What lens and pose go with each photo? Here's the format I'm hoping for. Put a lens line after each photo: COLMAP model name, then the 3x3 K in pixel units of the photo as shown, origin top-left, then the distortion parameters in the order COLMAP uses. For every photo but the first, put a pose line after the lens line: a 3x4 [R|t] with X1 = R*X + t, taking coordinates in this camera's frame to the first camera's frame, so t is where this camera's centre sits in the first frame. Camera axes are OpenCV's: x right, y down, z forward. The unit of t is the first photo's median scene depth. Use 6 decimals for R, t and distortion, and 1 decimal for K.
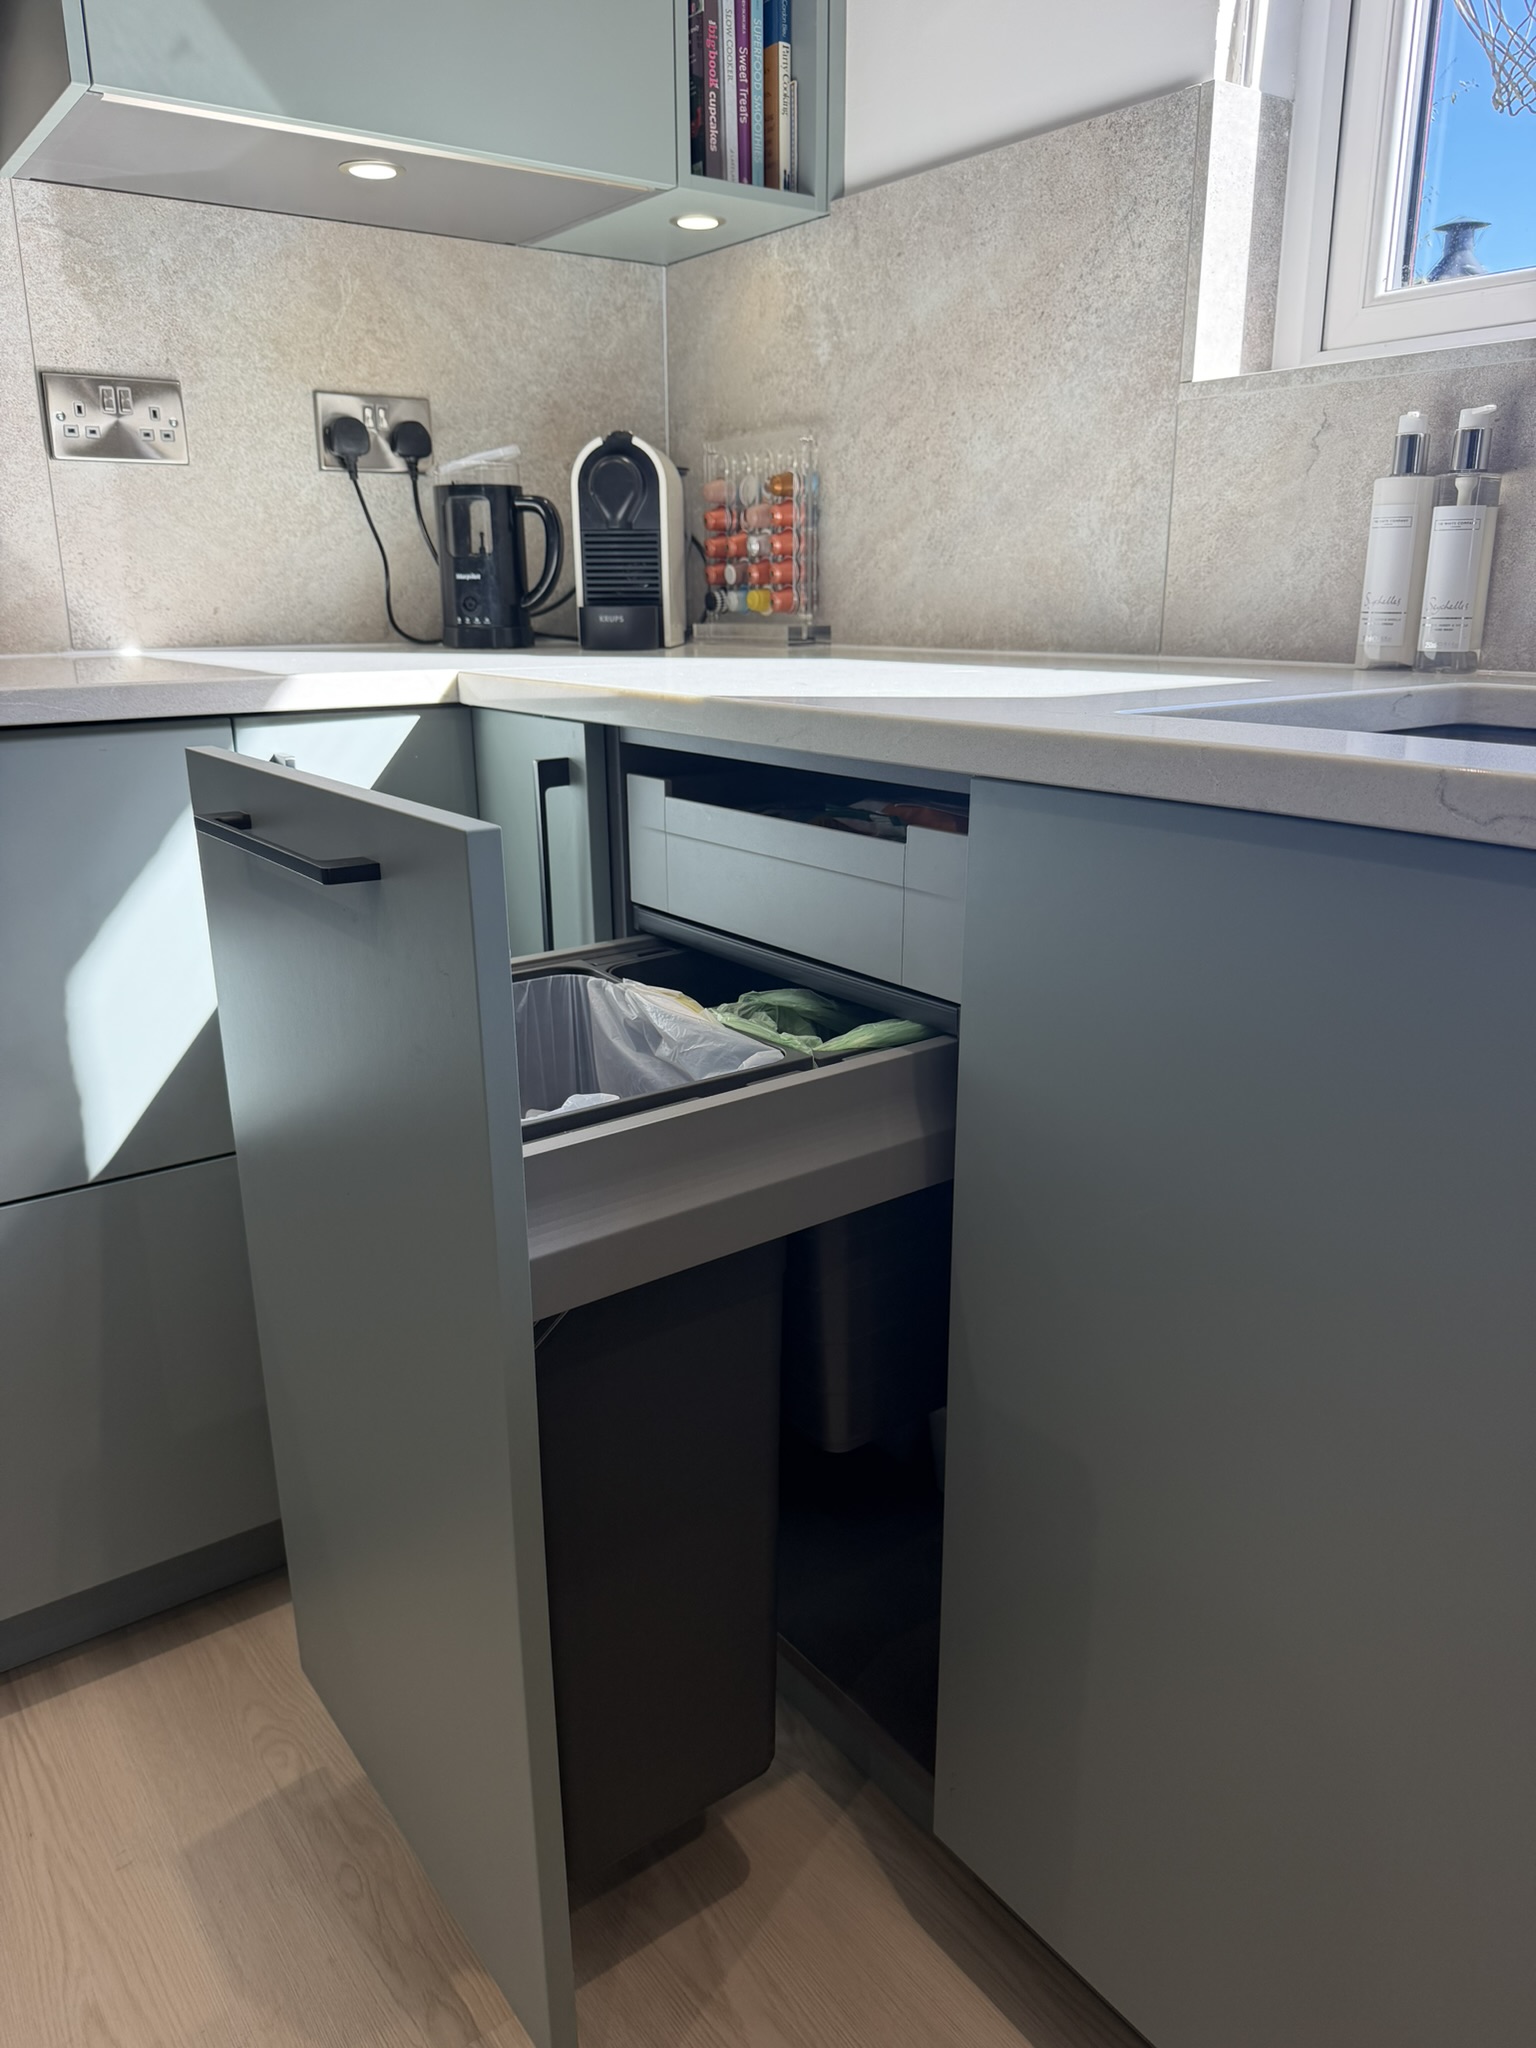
lens RADIAL K [[1480.0, 0, 801.8], [0, 1480.0, 1057.6], [0, 0, 1]] dist [-0.005176, -0.007862]
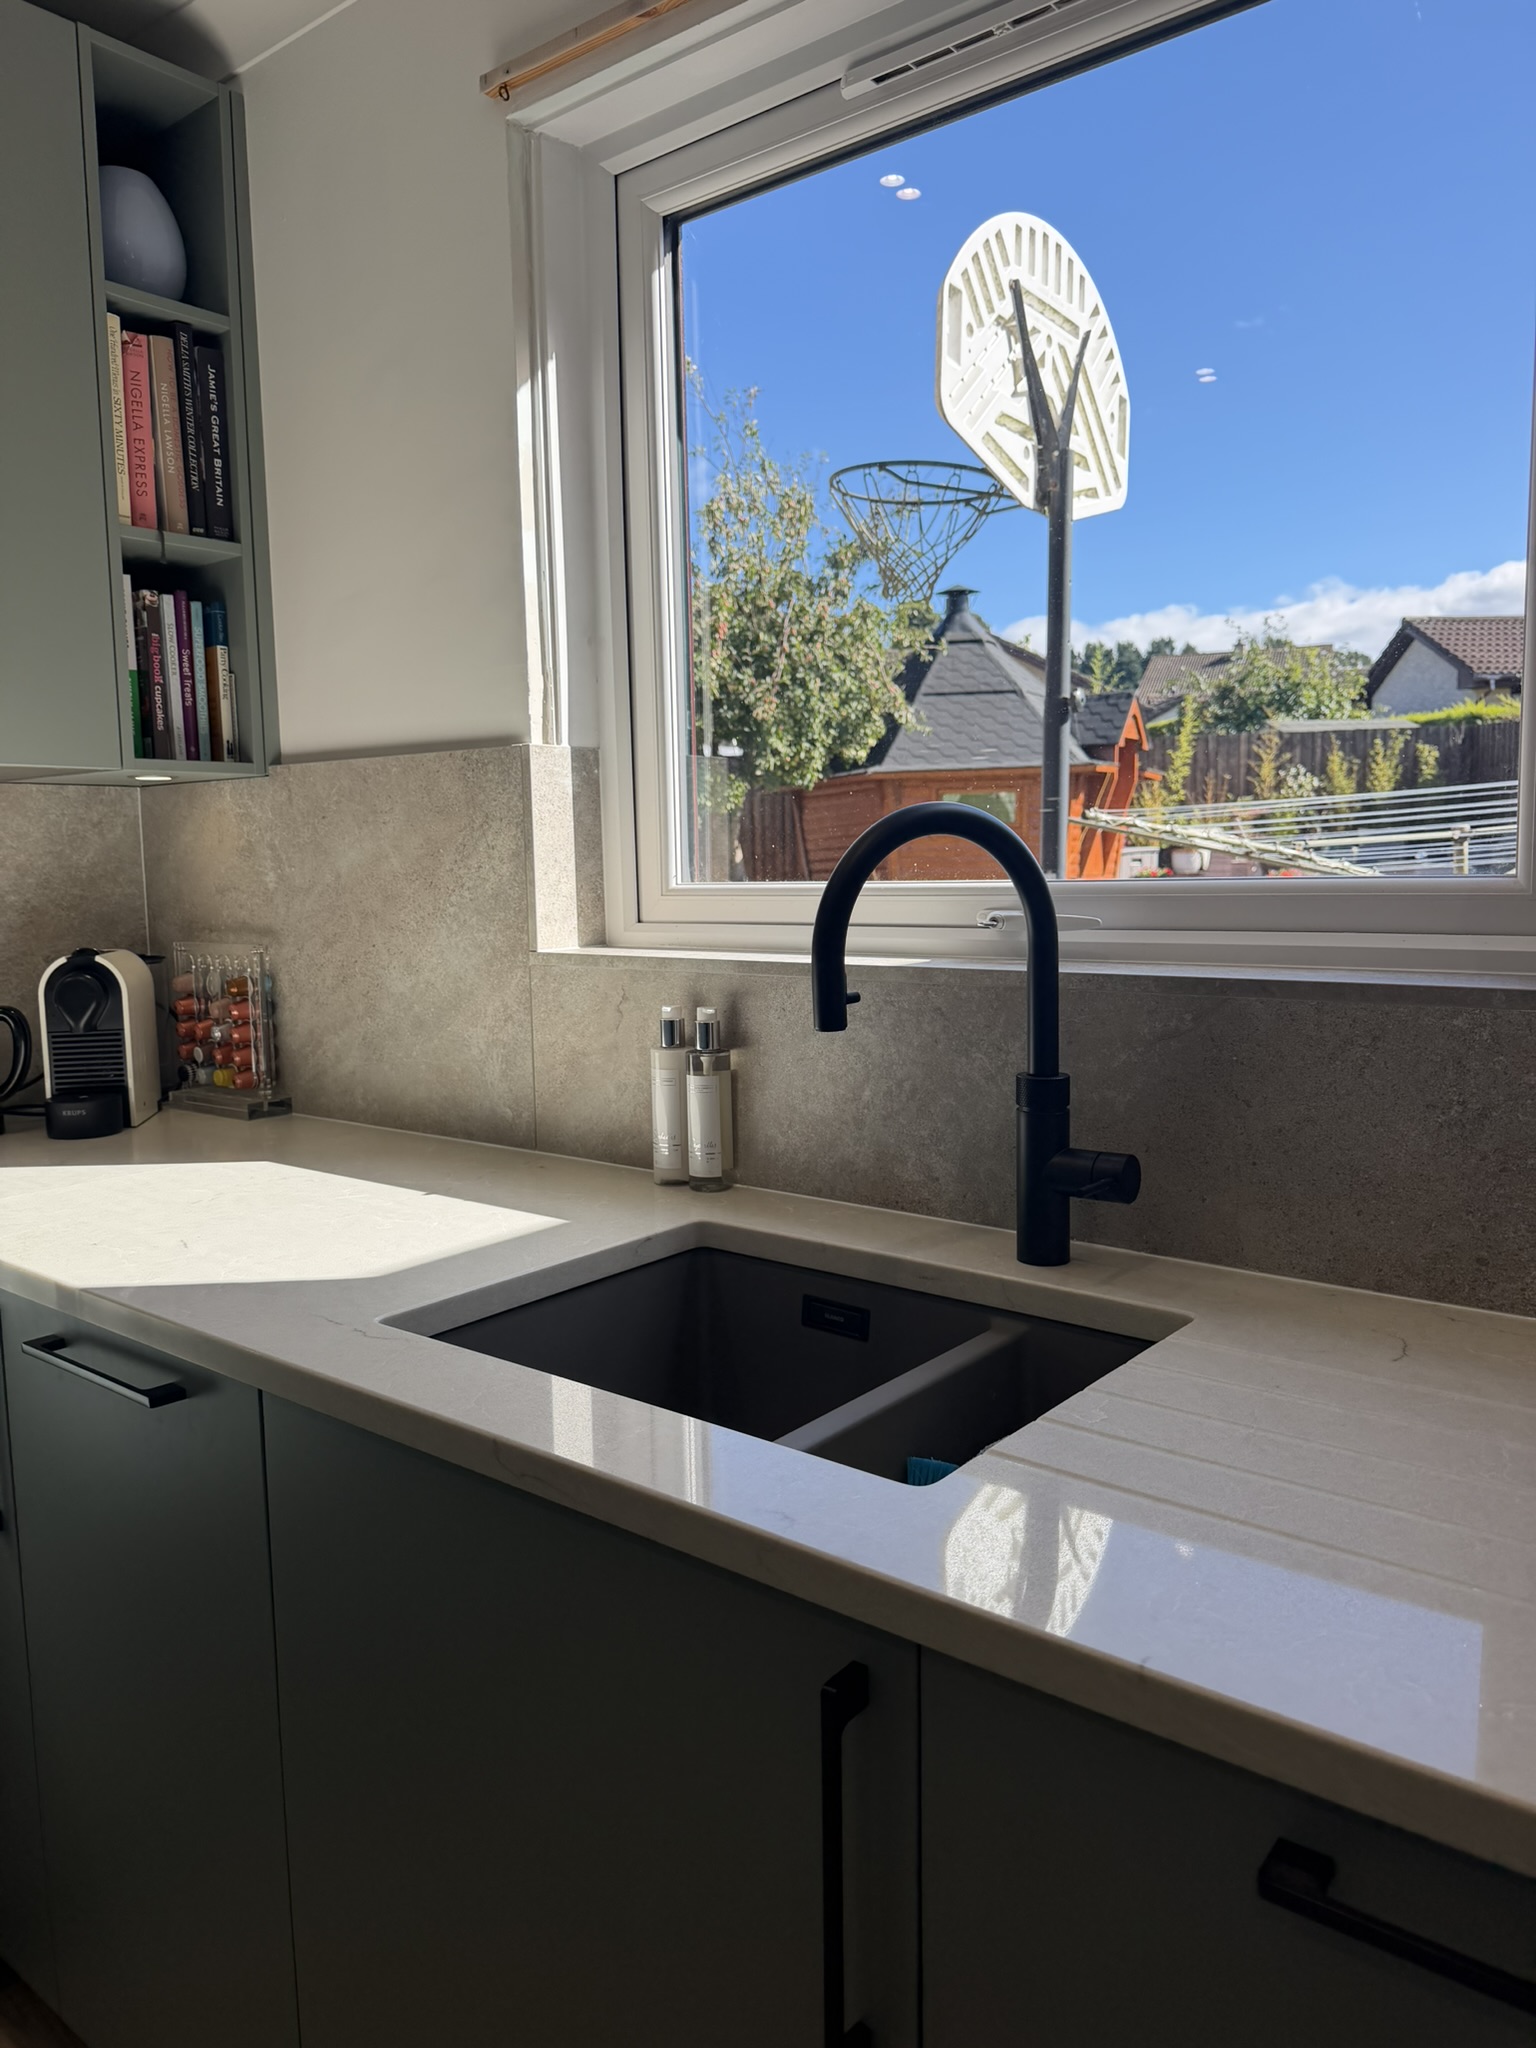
lens RADIAL K [[1460.8, 0, 805.5], [0, 1460.8, 1039.1], [0, 0, 1]] dist [0.166049, -0.340430]
pose [[0.970582, -0.042148, 0.237052, 0.149225], [0.085164, 0.981008, -0.174269, -0.110784], [-0.225204, 0.189331, 0.955739, -0.225374]]
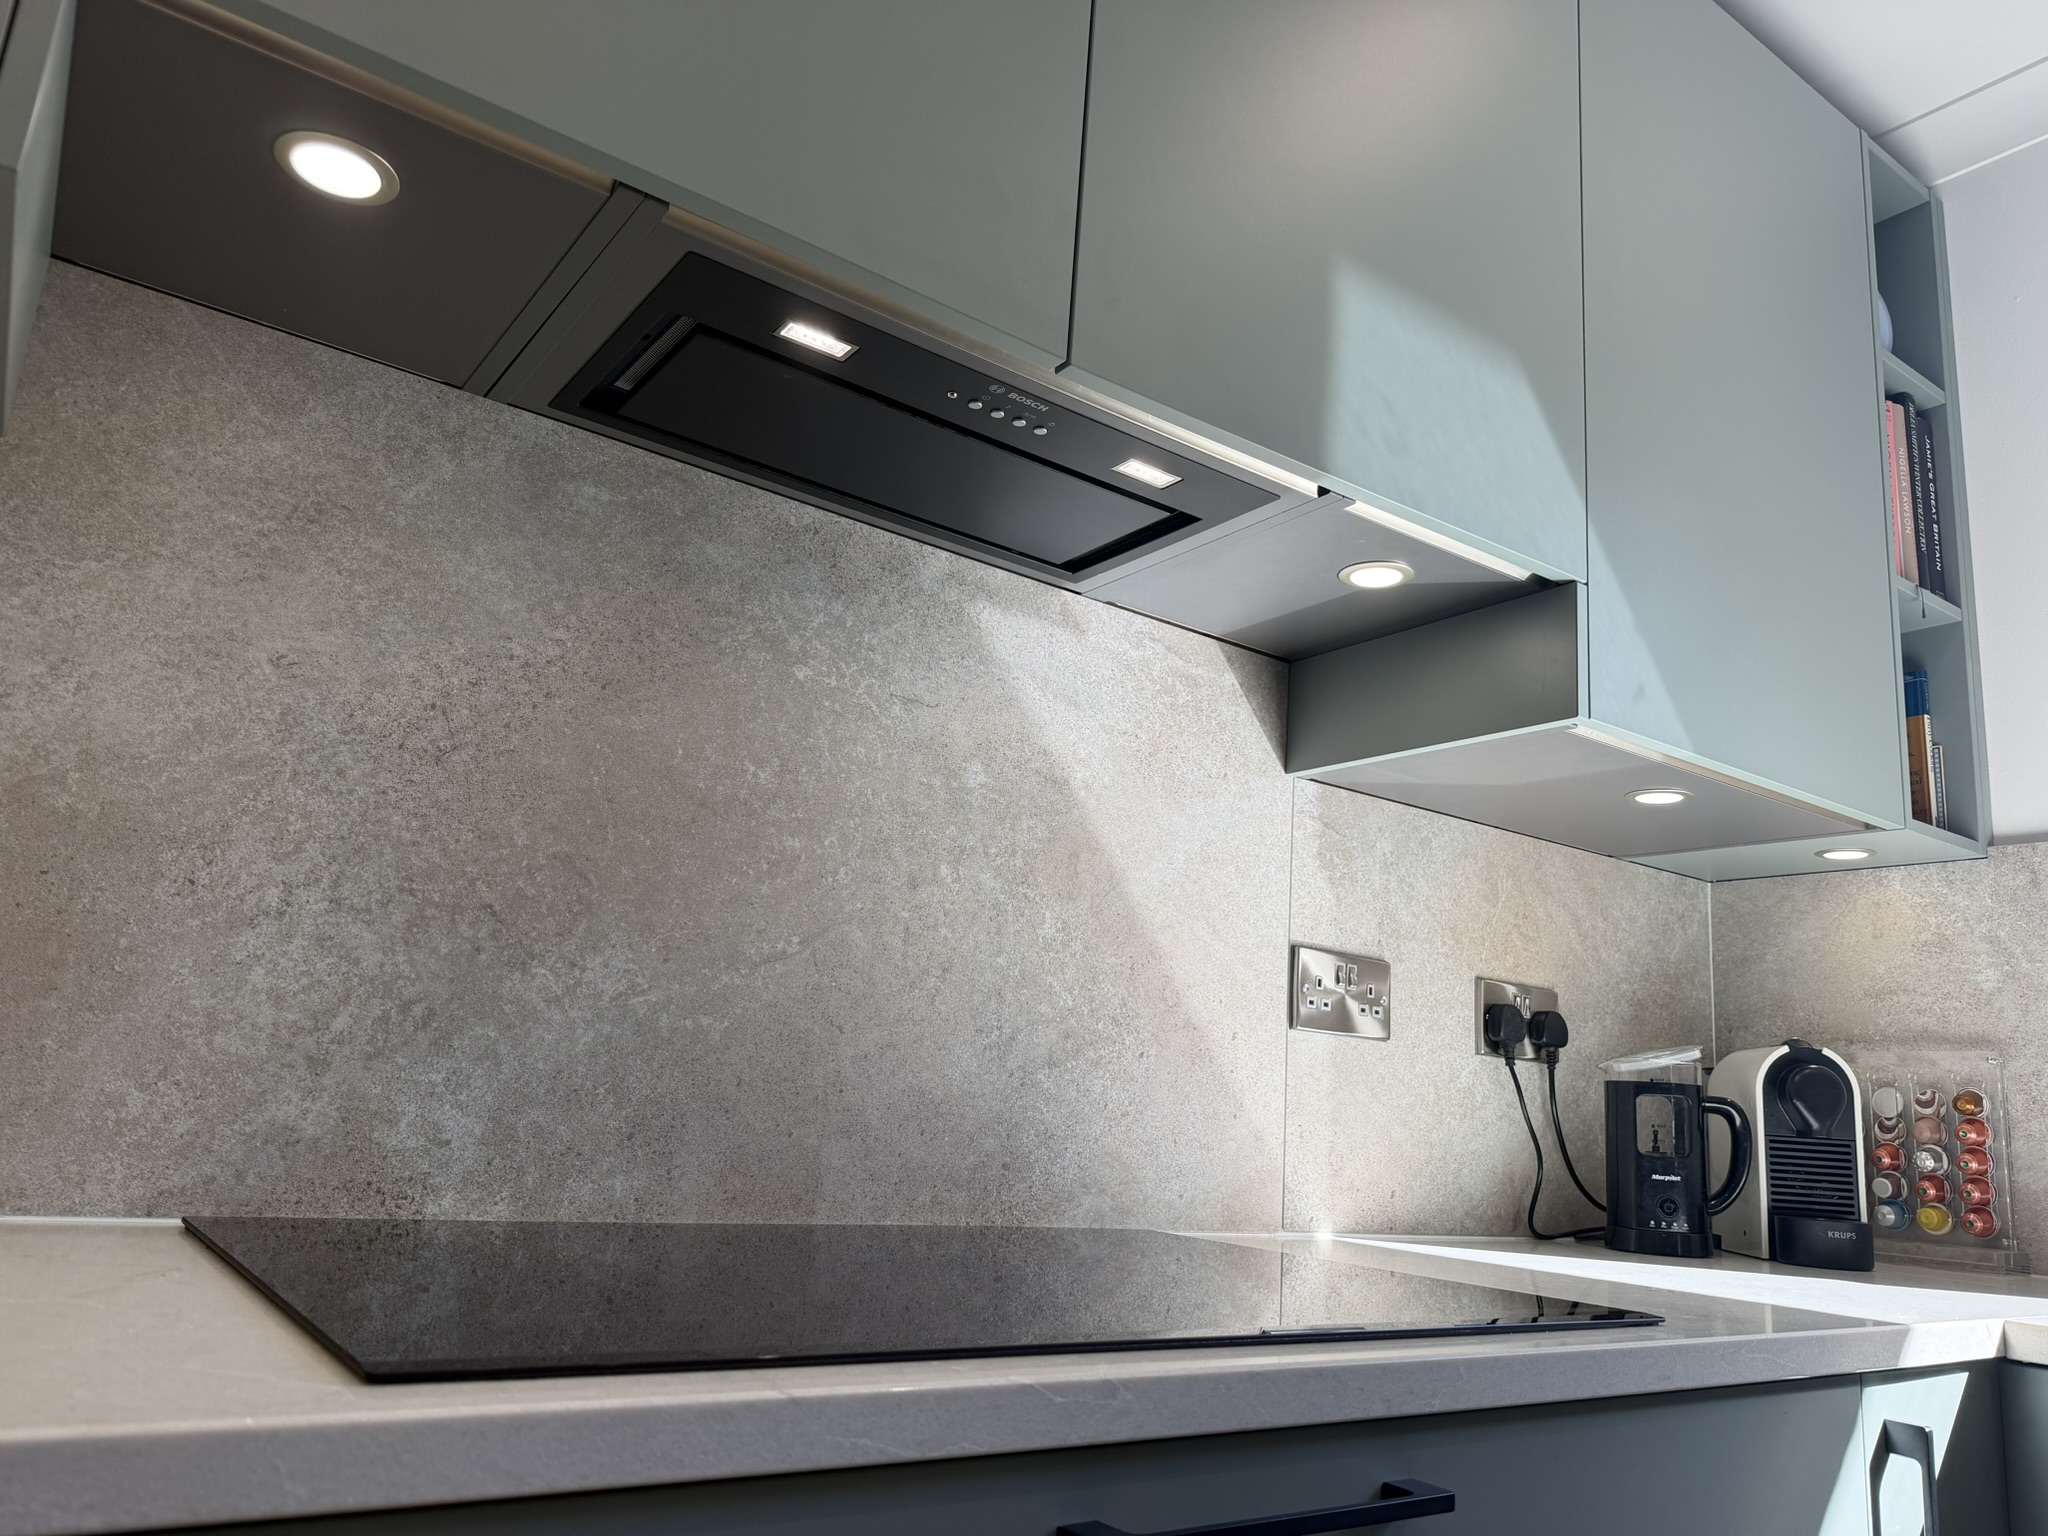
lens RADIAL K [[1444.1, 0, 1033.9], [0, 1444.1, 782.6], [0, 0, 1]] dist [0.123553, -0.226712]
pose [[0.997466, 0.068807, -0.018096, -0.642469], [-0.068527, 0.860754, -0.504388, -0.051667], [-0.019129, 0.504349, 0.863288, 0.098042]]
